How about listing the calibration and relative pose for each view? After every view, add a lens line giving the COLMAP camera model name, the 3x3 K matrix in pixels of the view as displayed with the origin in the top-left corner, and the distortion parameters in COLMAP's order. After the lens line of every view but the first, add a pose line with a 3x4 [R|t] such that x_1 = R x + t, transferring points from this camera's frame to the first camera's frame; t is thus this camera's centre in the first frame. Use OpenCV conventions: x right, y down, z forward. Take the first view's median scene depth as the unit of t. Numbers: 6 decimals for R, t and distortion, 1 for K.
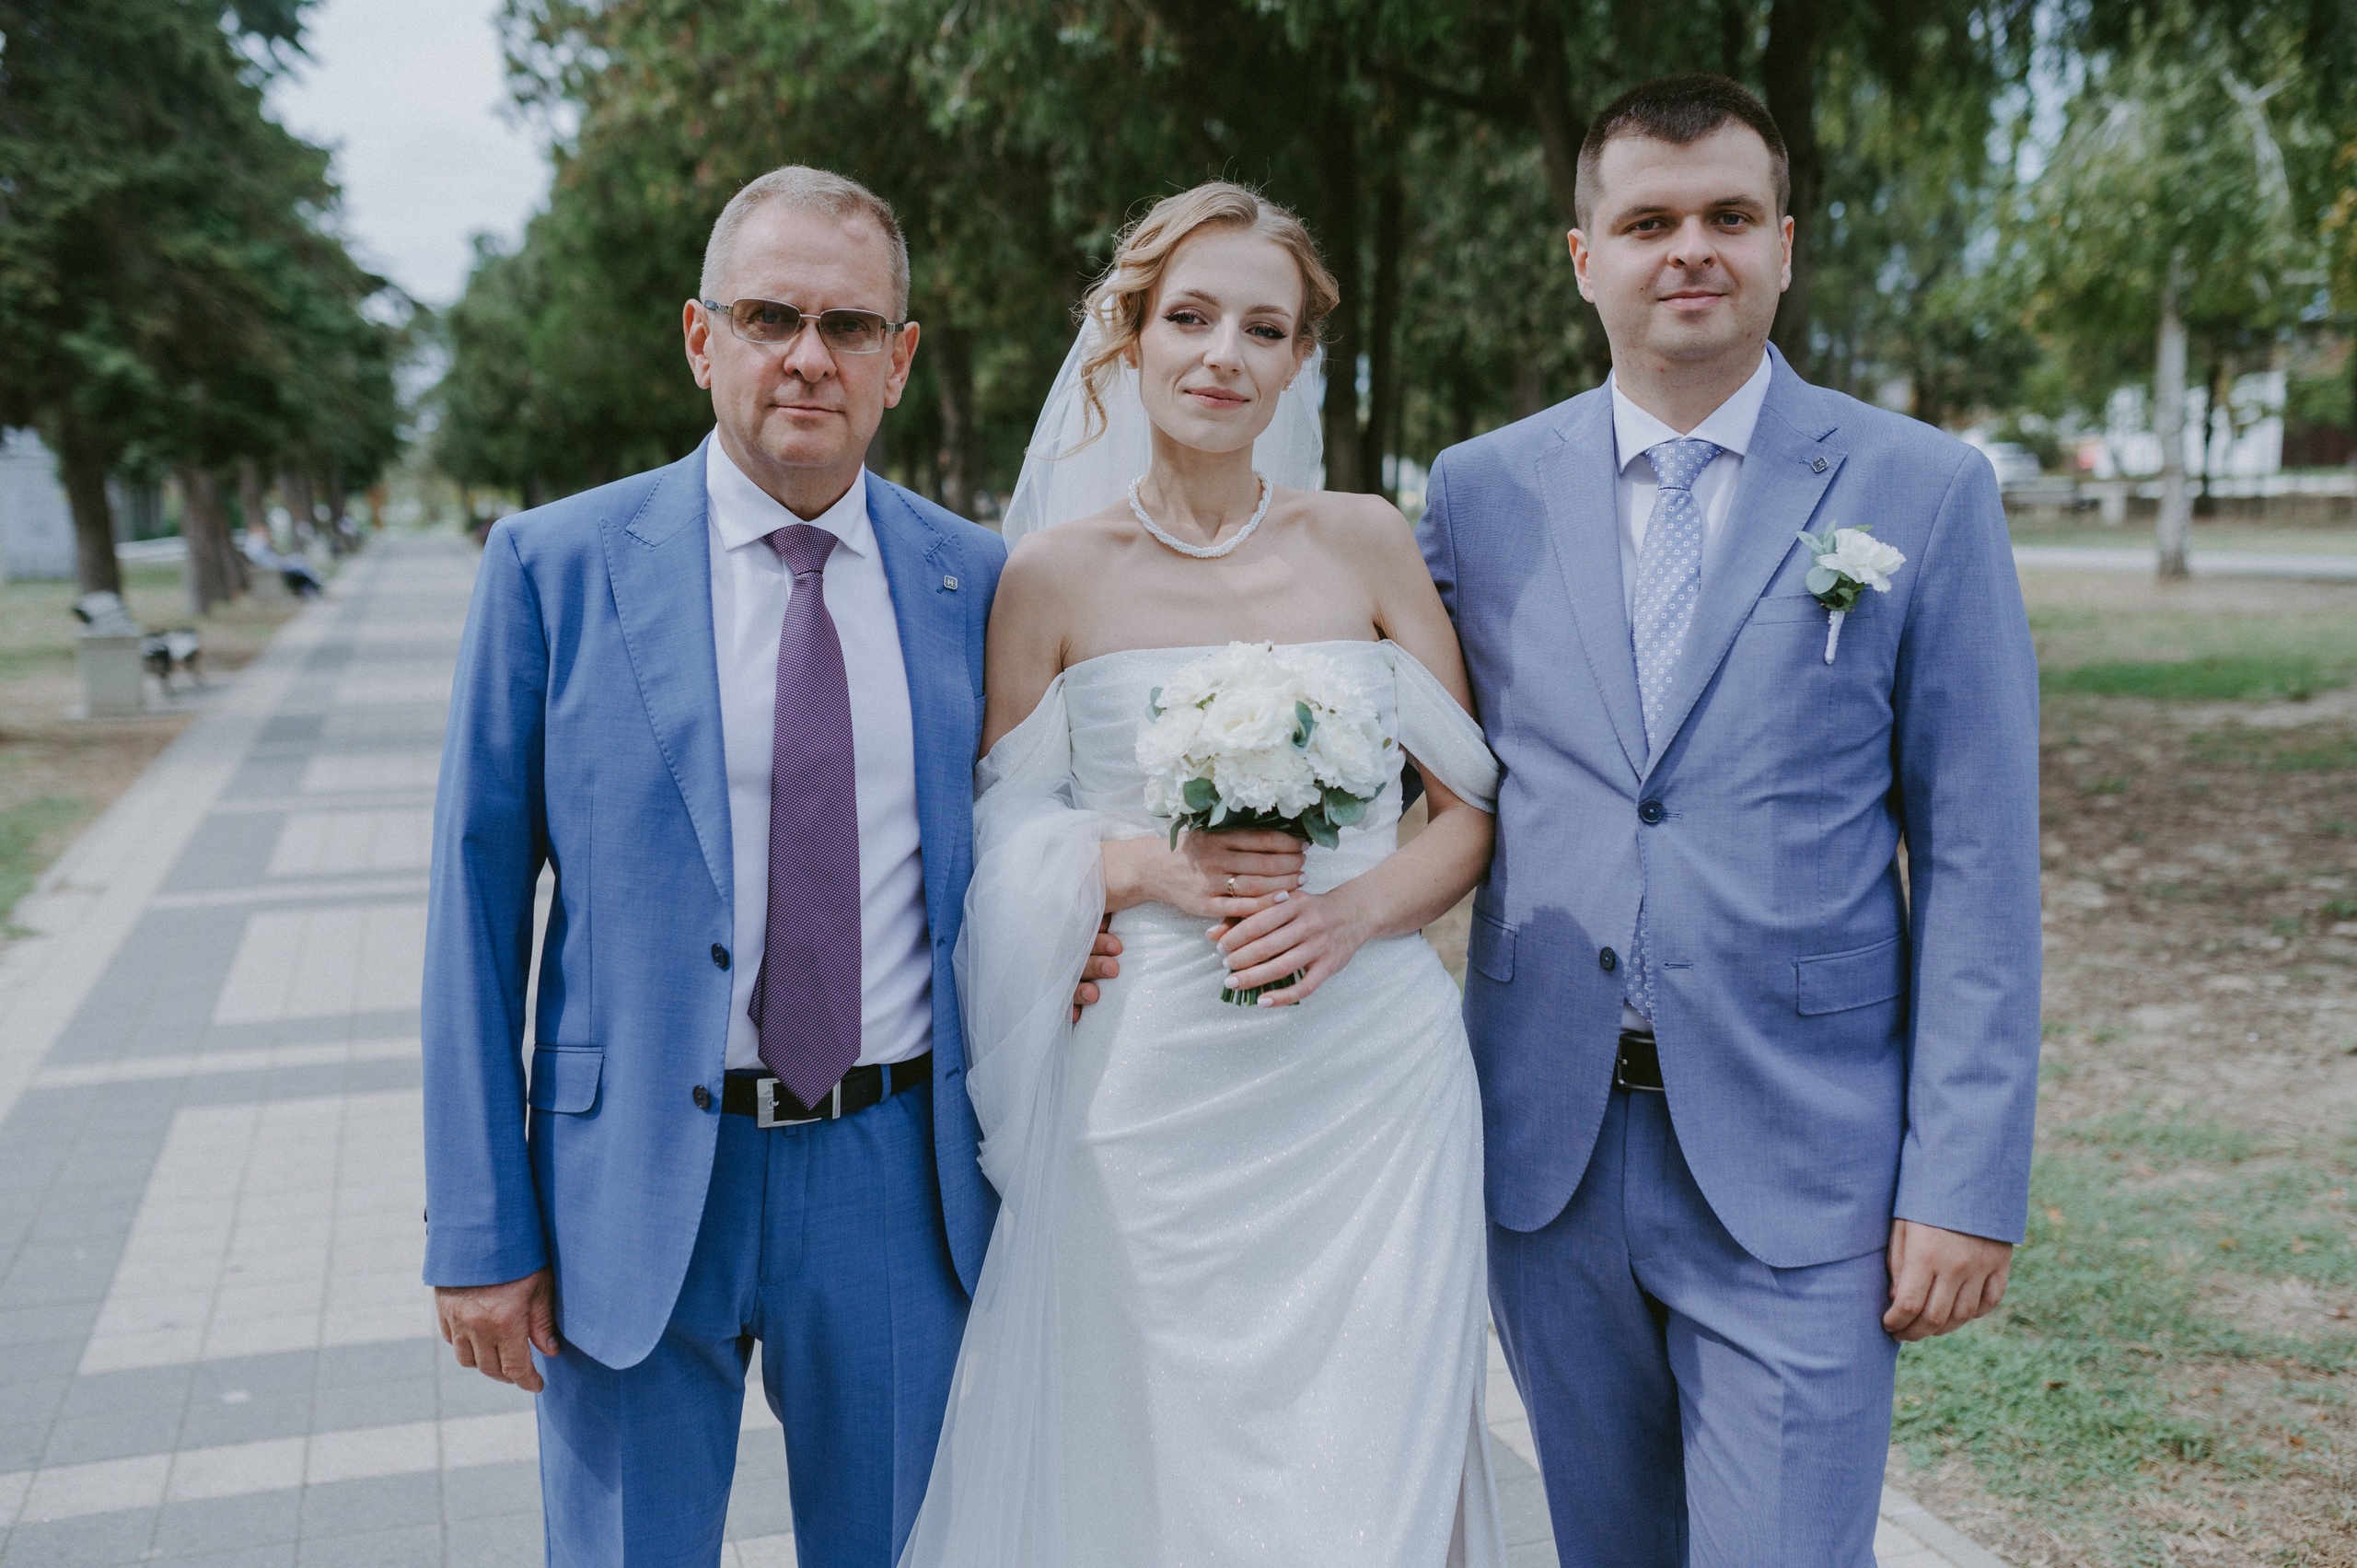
lens RADIAL K [[2308.1, 0, 1214.8], [0, 2308.1, 771.1], [0, 0, 1]] dist [-0.005306, 0.023378]
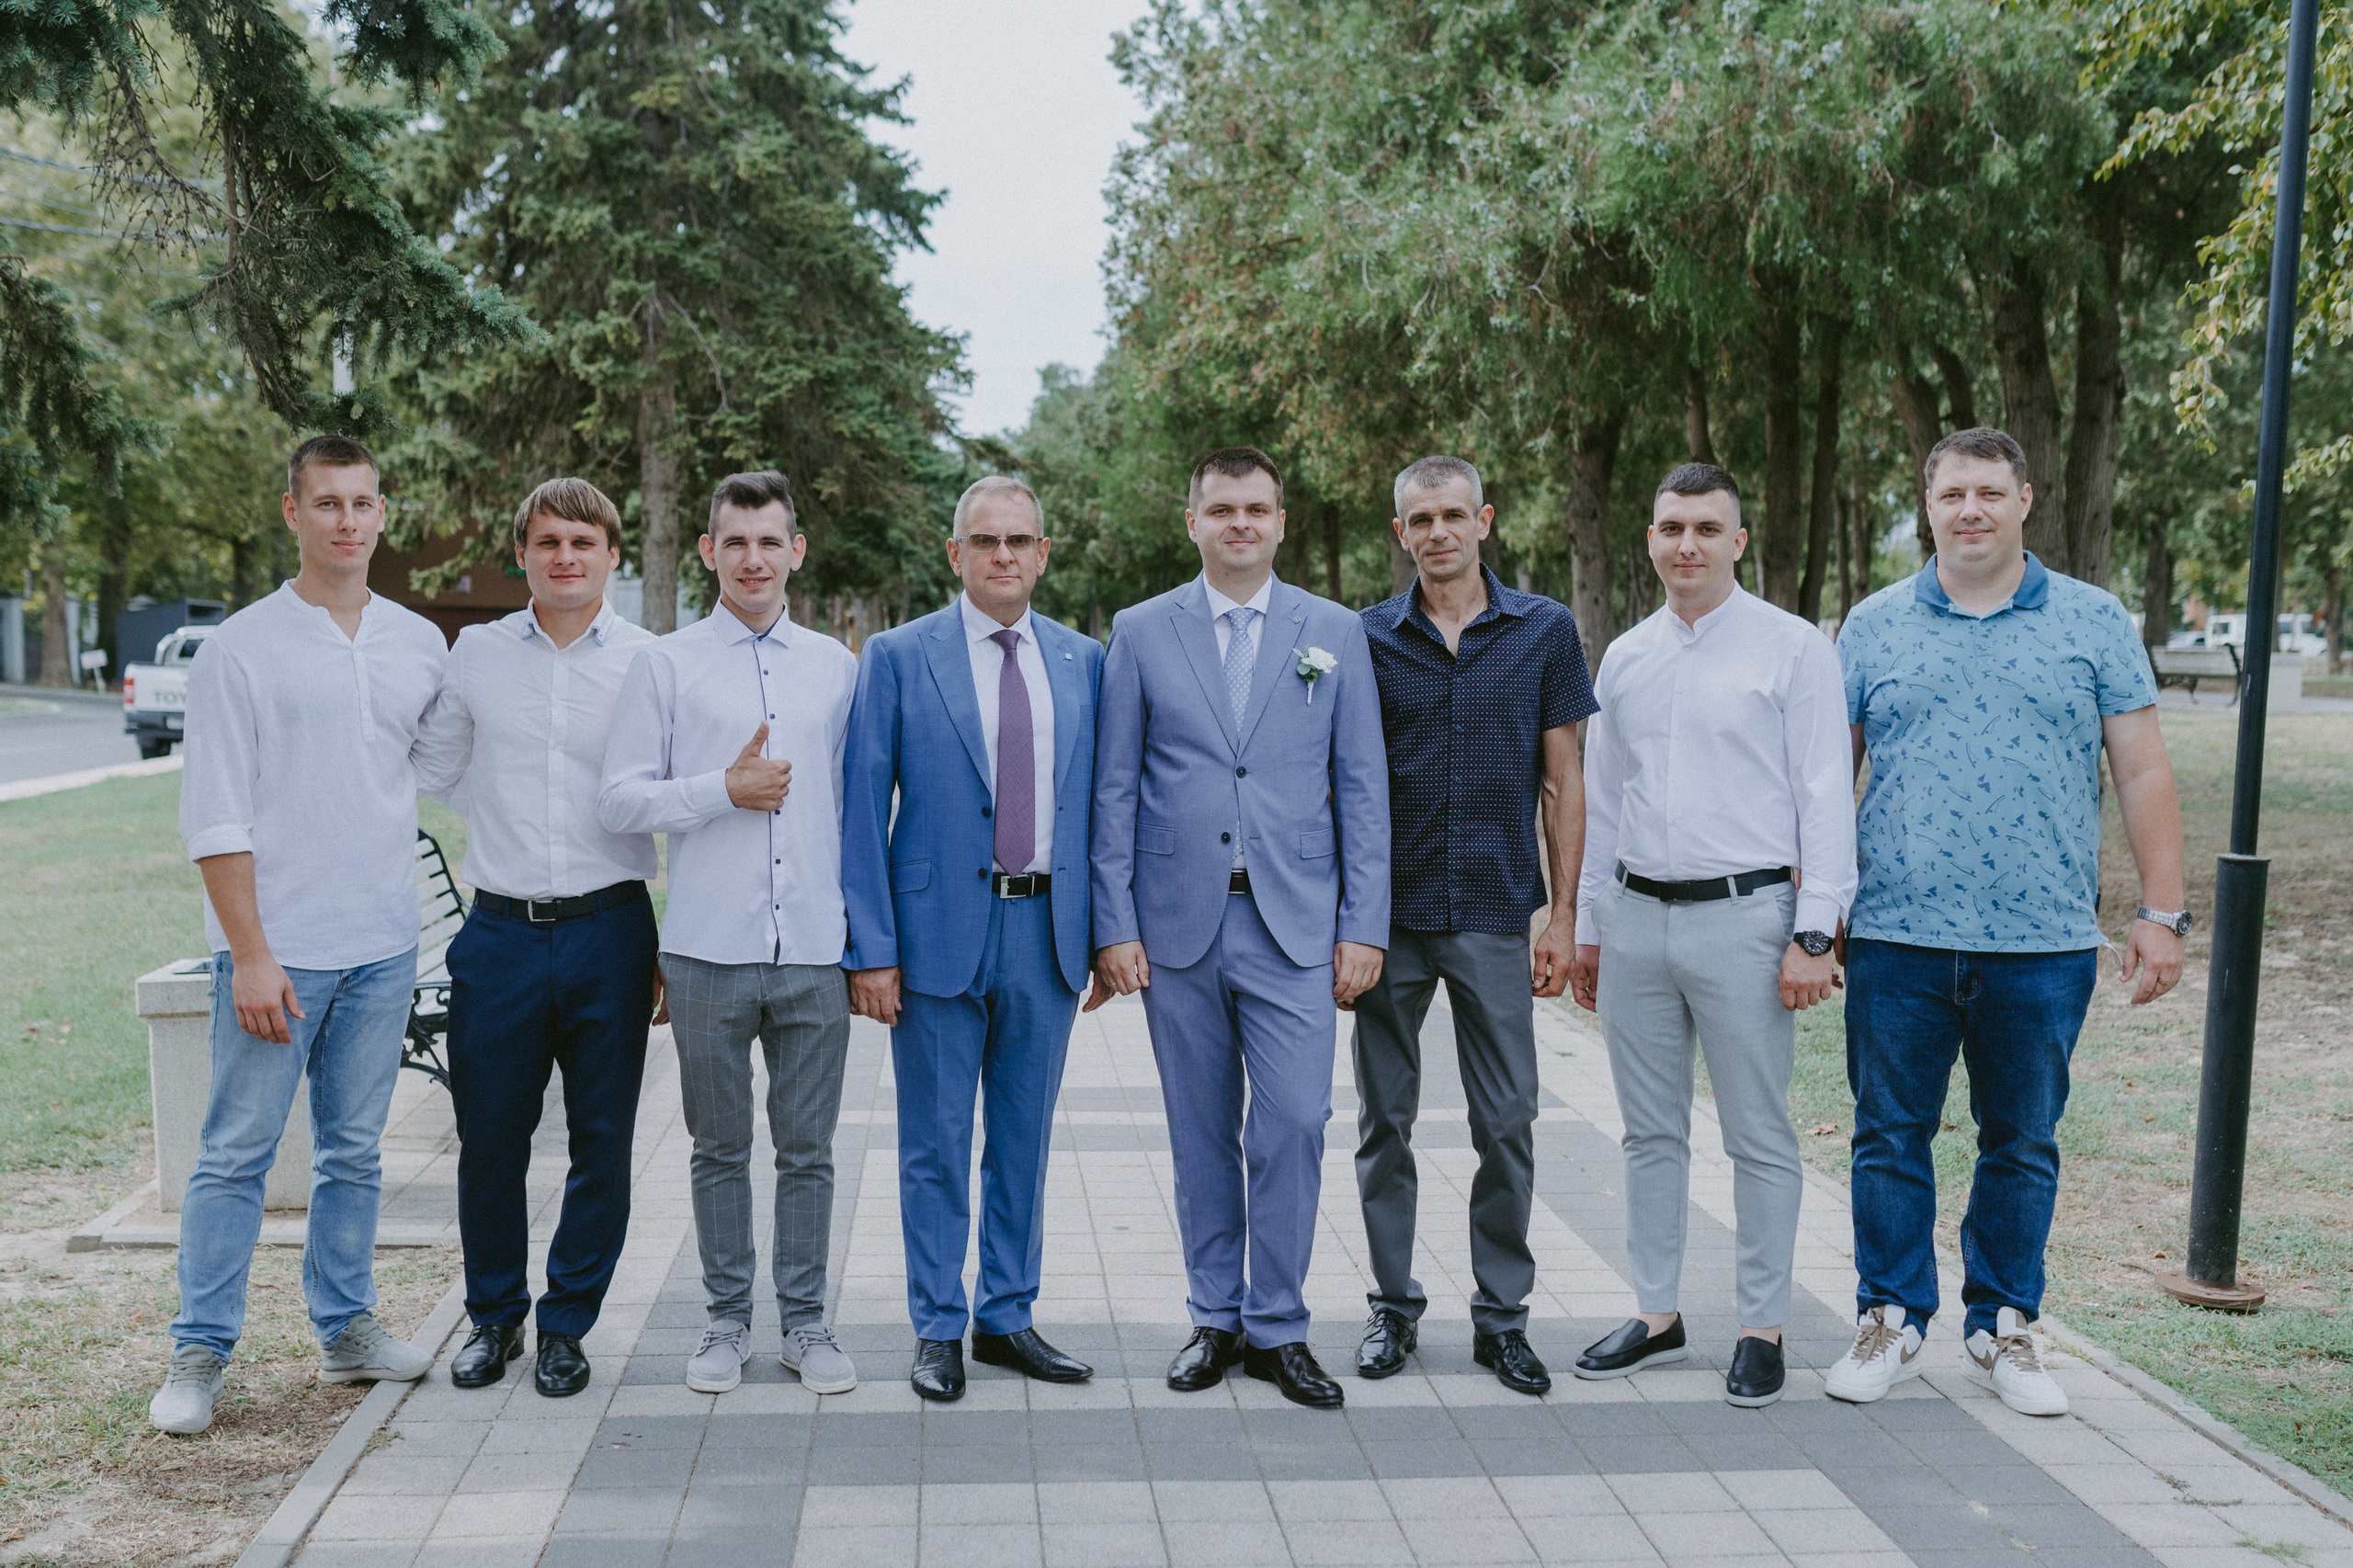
lens RADIAL K [[2384.7, 0, 1195.1], [0, 2384.7, 791.4], [0, 0, 1]] dist [-0.005000, 0.006090]
pose [[0.970797, 0.032522, -0.237687, 0.125239], [-0.044989, 0.997871, -0.047213, 0.061754], [0.235646, 0.056528, 0.970194, -0.515009]]
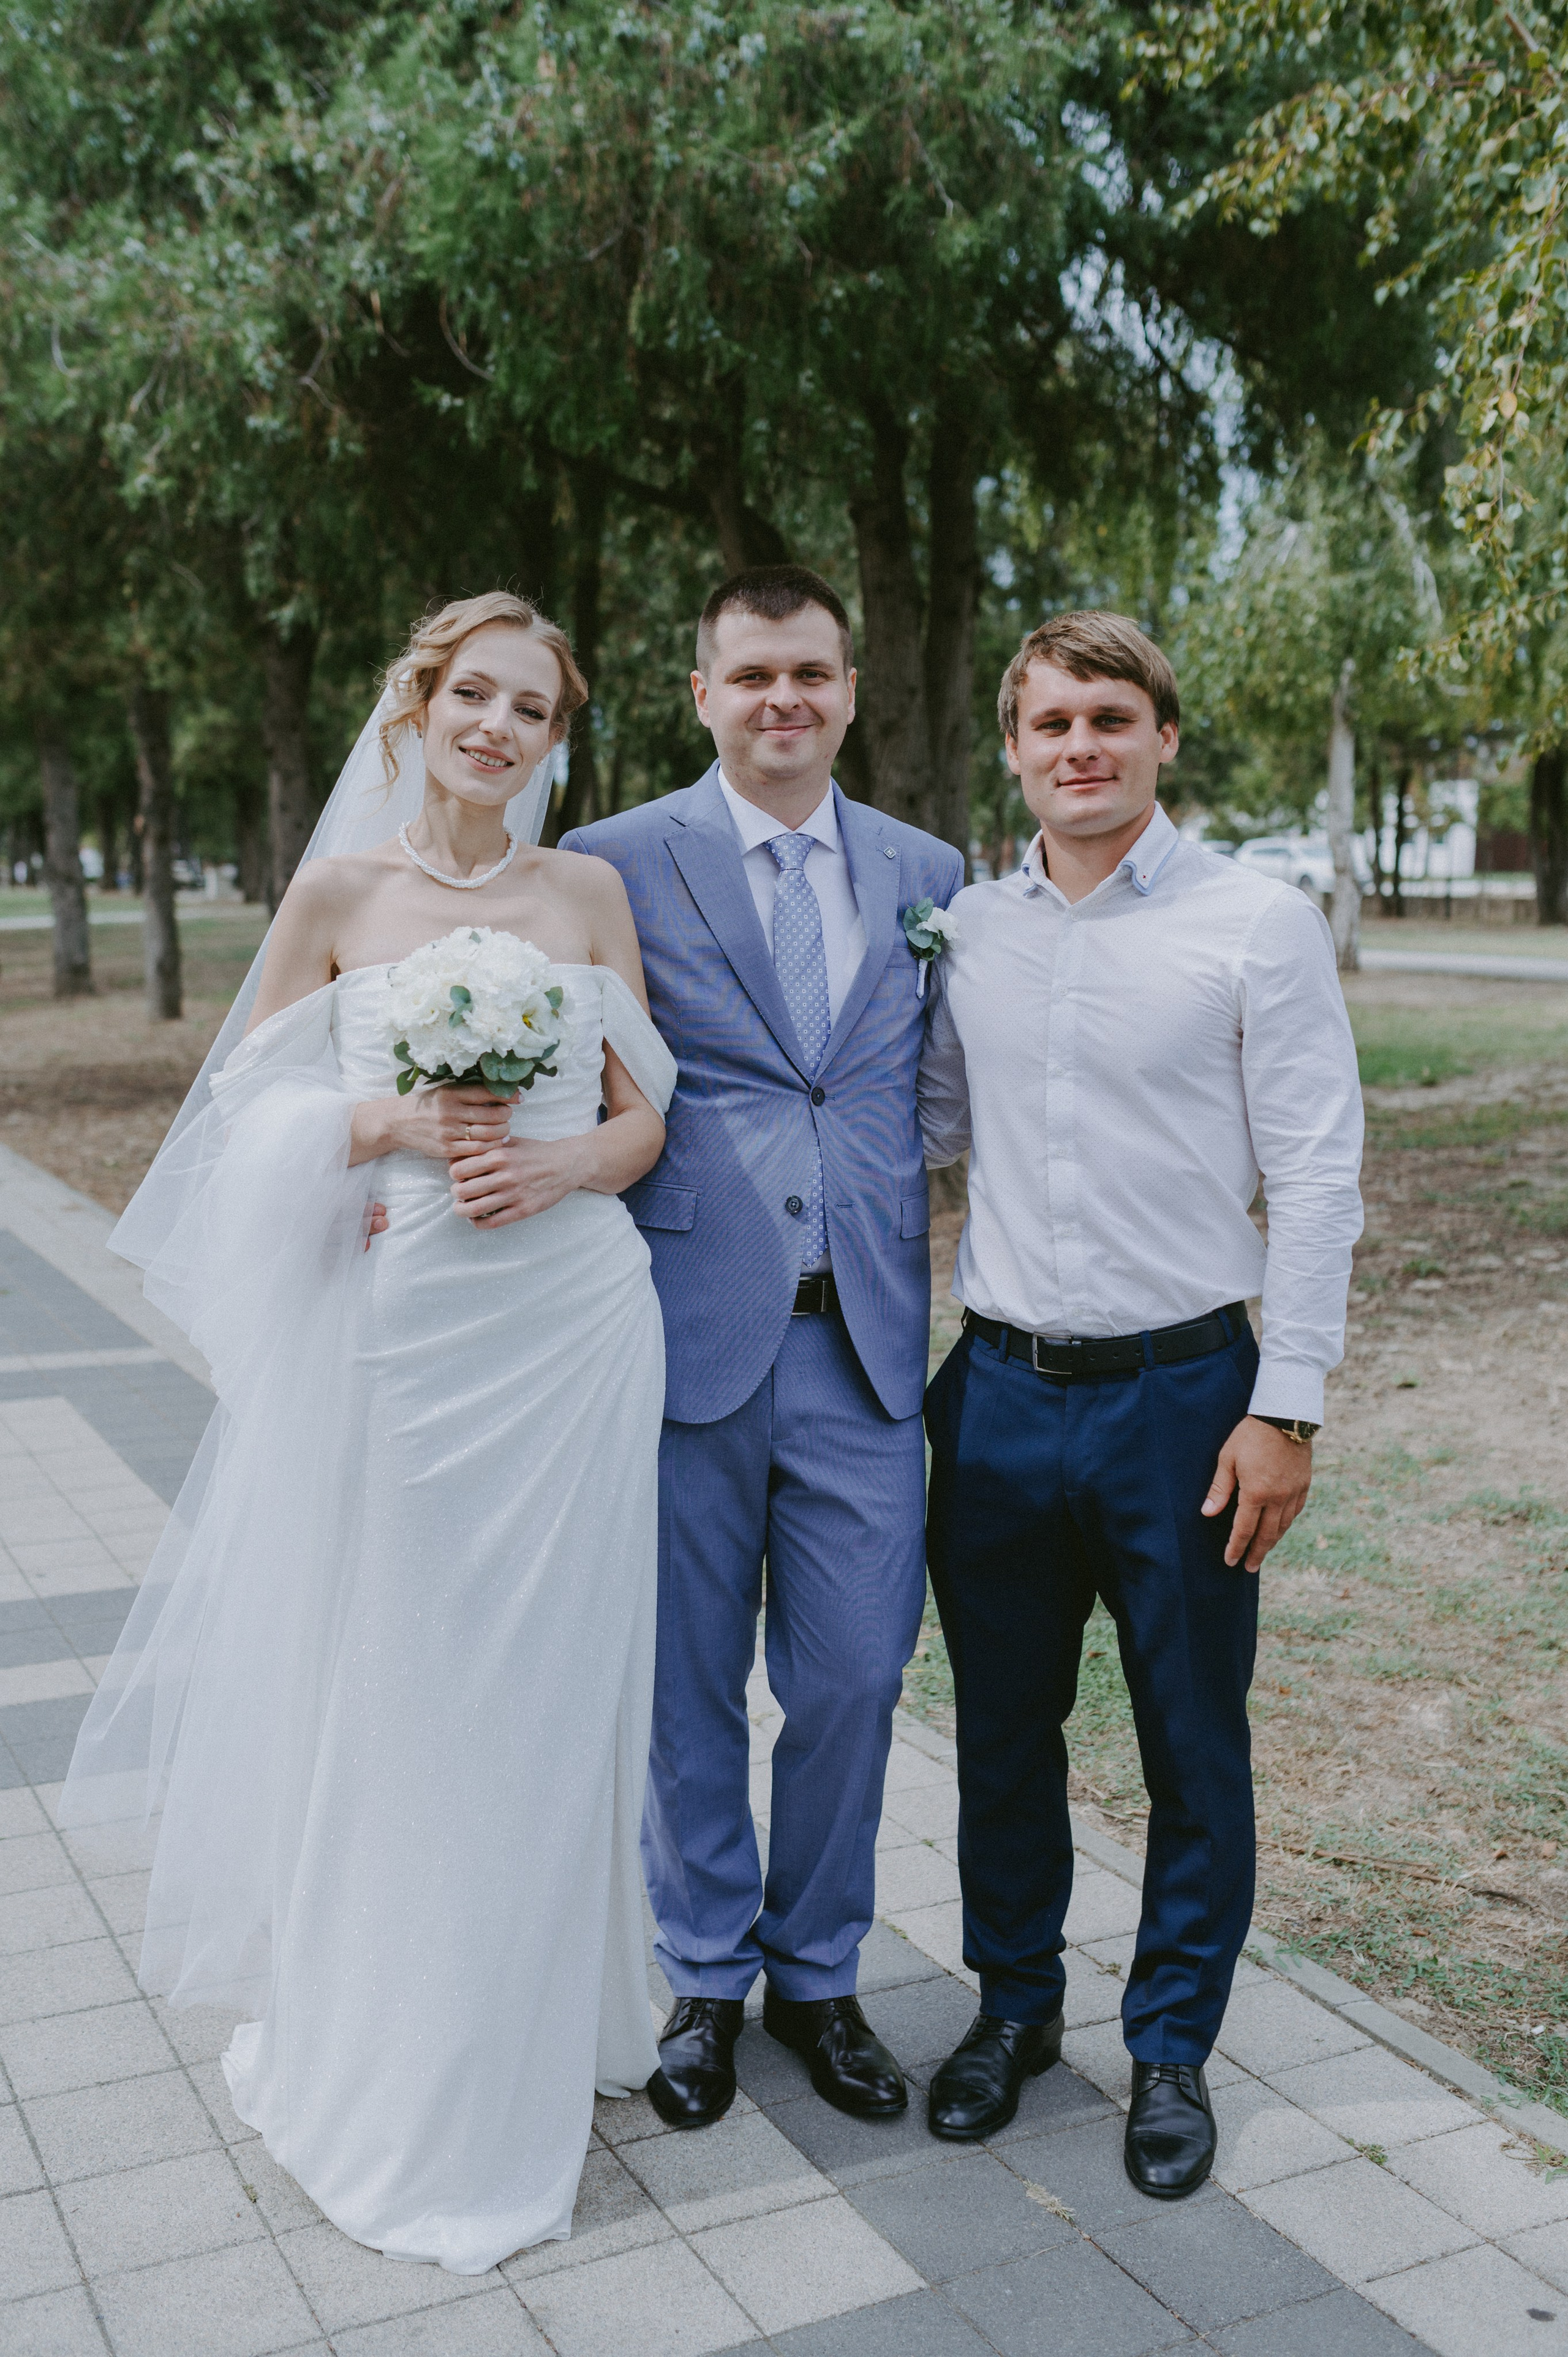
lens RADIAL K [[2366.0, 0, 776.6], [0, 2366.0, 1133.7], [0, 0, 1]] dist [-0.014739, 0.027548]
pose [[0.989258, 0.011660, 0.145716, 0.018090], [-0.010325, 0.999898, -0.009914, 0.011275], [-0.145817, 0.008303, 0.989277, -0.089111]]
